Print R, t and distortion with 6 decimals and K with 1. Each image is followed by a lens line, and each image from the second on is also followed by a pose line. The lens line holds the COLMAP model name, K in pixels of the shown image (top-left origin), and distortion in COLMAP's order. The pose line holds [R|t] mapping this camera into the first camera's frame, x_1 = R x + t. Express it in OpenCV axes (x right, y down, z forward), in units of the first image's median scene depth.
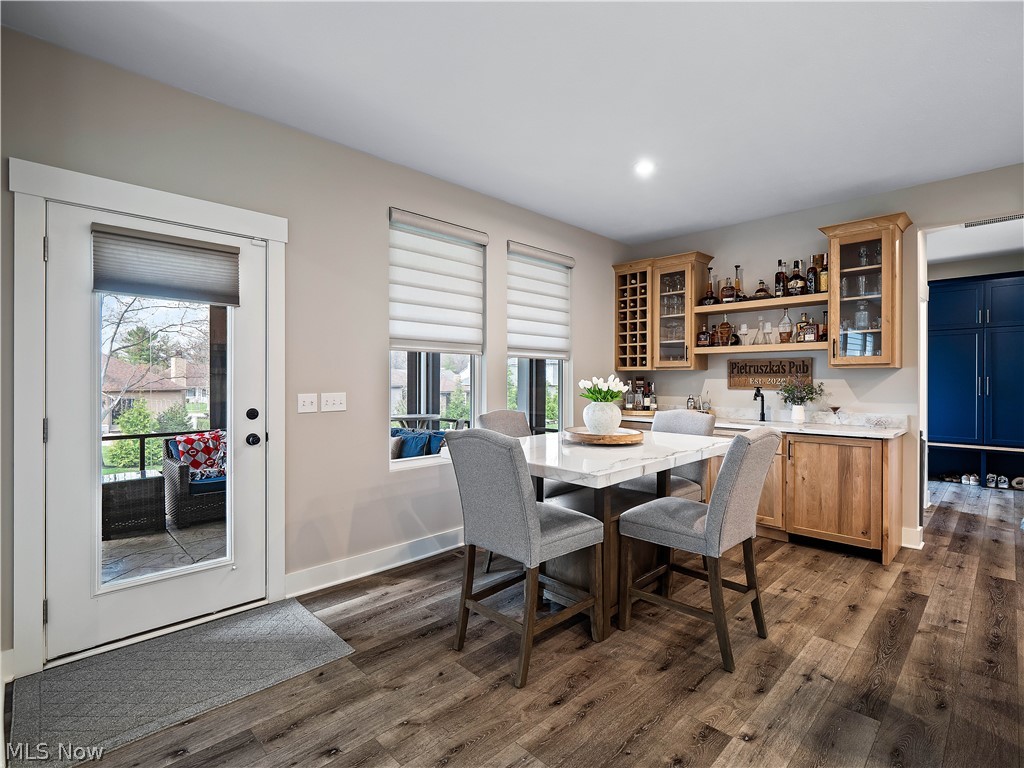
lens RADIAL K [[502.7, 0, 512.1], [0, 502.7, 380.2], [0, 0, 1]] dist [-0.001130, -0.001280]
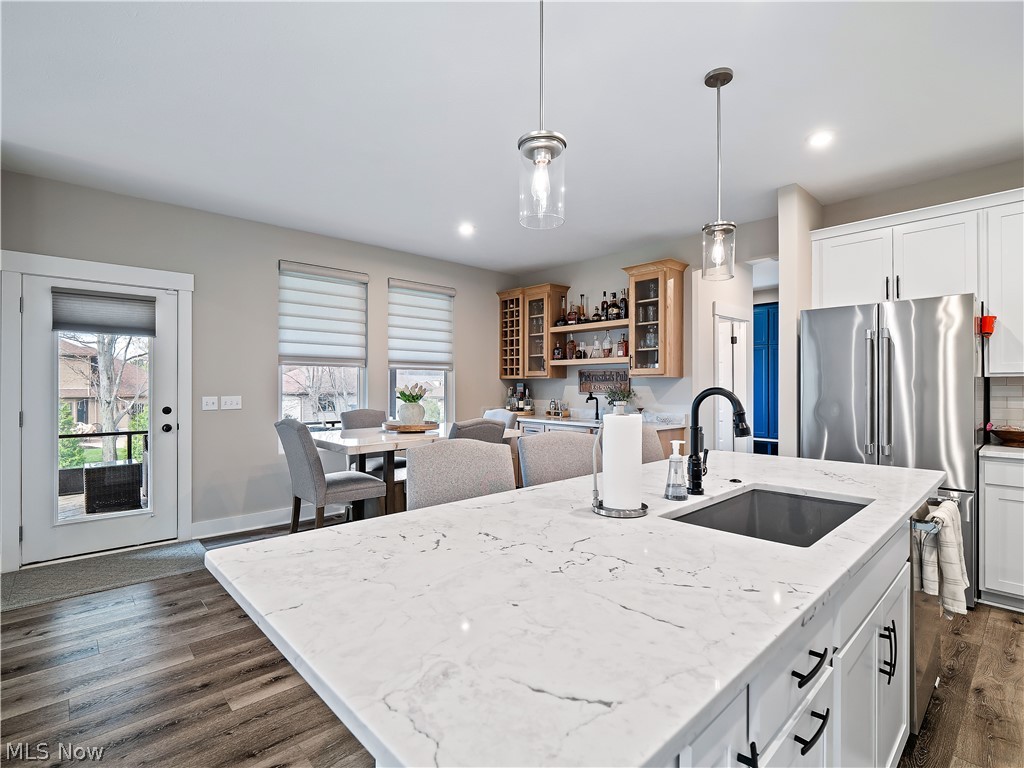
lens RADIAL K [[502.7, 0, 512.6], [0, 502.7, 385.9], [0, 0, 1]] dist [-0.001130, -0.001280]
pose [[0.999450, -0.000426, -0.033165, 0.352068], [0.000440, 1.000000, 0.000412, -0.002606], [0.033165, -0.000426, 0.999450, -0.277095]]
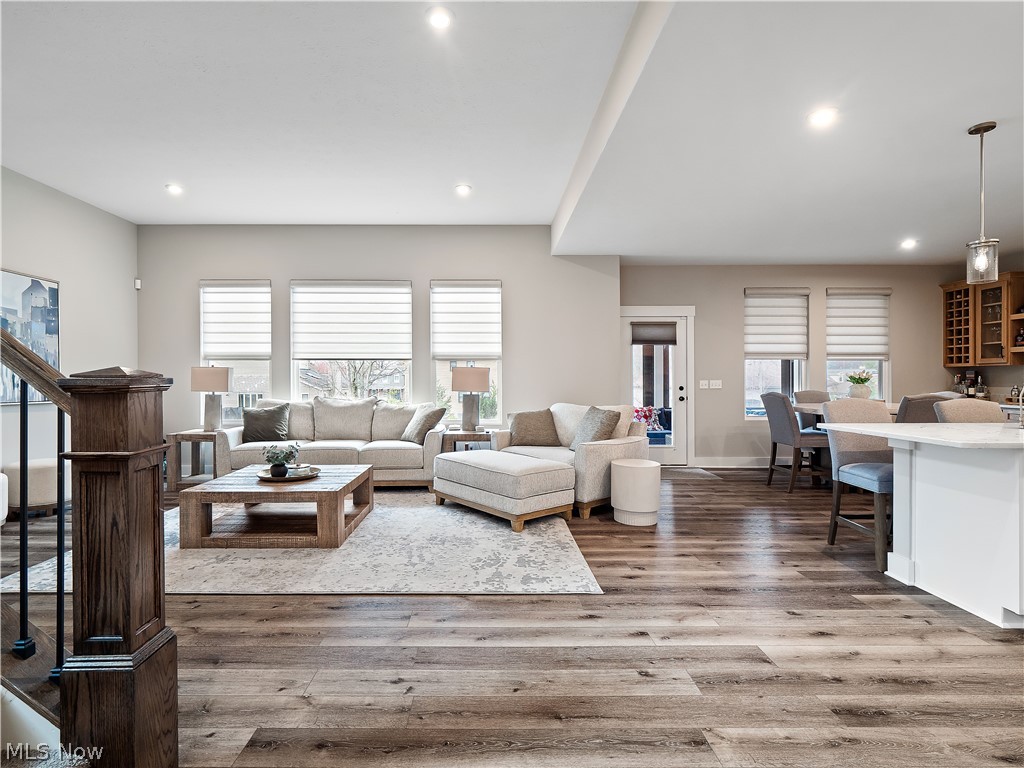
lens RADIAL K [[502.7, 0, 487.2], [0, 502.7, 382.8], [0, 0, 1]] dist [-0.001130, -0.001280]
pose [[0.706009, -0.000550, -0.708203, 0.368897], [0.000546, 1.000000, -0.000232, 0.027779], [0.708203, -0.000223, 0.706009, -0.937888]]
